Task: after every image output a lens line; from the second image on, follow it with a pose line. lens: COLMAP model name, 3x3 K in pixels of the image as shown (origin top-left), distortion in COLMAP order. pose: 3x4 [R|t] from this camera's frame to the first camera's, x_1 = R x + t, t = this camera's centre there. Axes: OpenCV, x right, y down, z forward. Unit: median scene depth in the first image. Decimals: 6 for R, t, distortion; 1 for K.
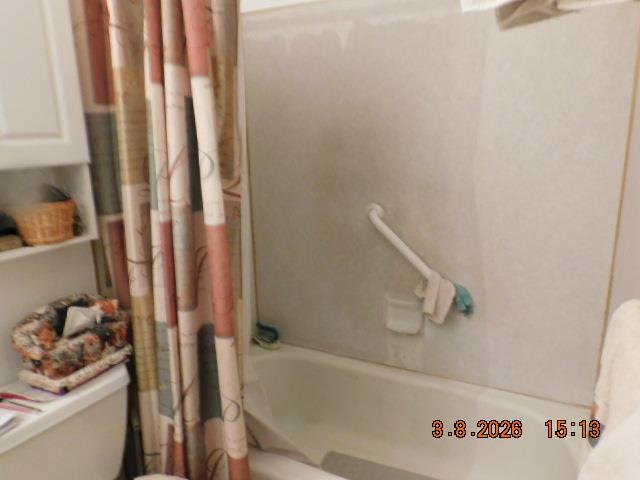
lens RADIAL K [[458.5, 0, 321.8], [0, 458.5, 237.3], [0, 0, 1]] dist [0.001095, -0.004668]
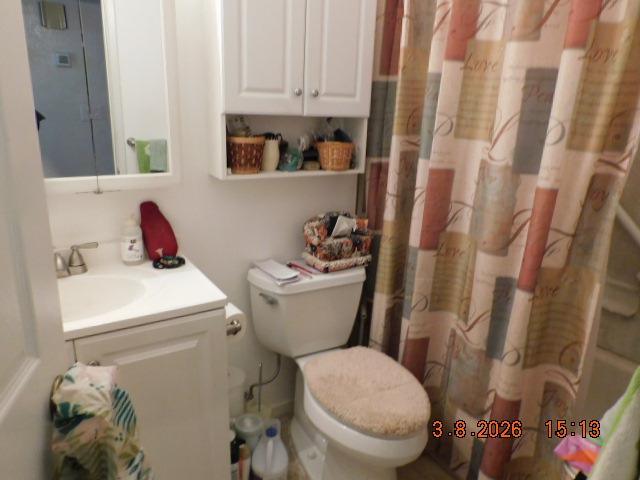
lens RADIAL K [[458.5, 0, 321.5], [0, 458.5, 242.2], [0, 0, 1]] dist [0.001095, -0.004668]
pose [[0.857936, 0.201437, -0.472619, 0.106913], [-0.168097, 0.979356, 0.112272, 0.078660], [0.485478, -0.016876, 0.874086, -0.298821]]
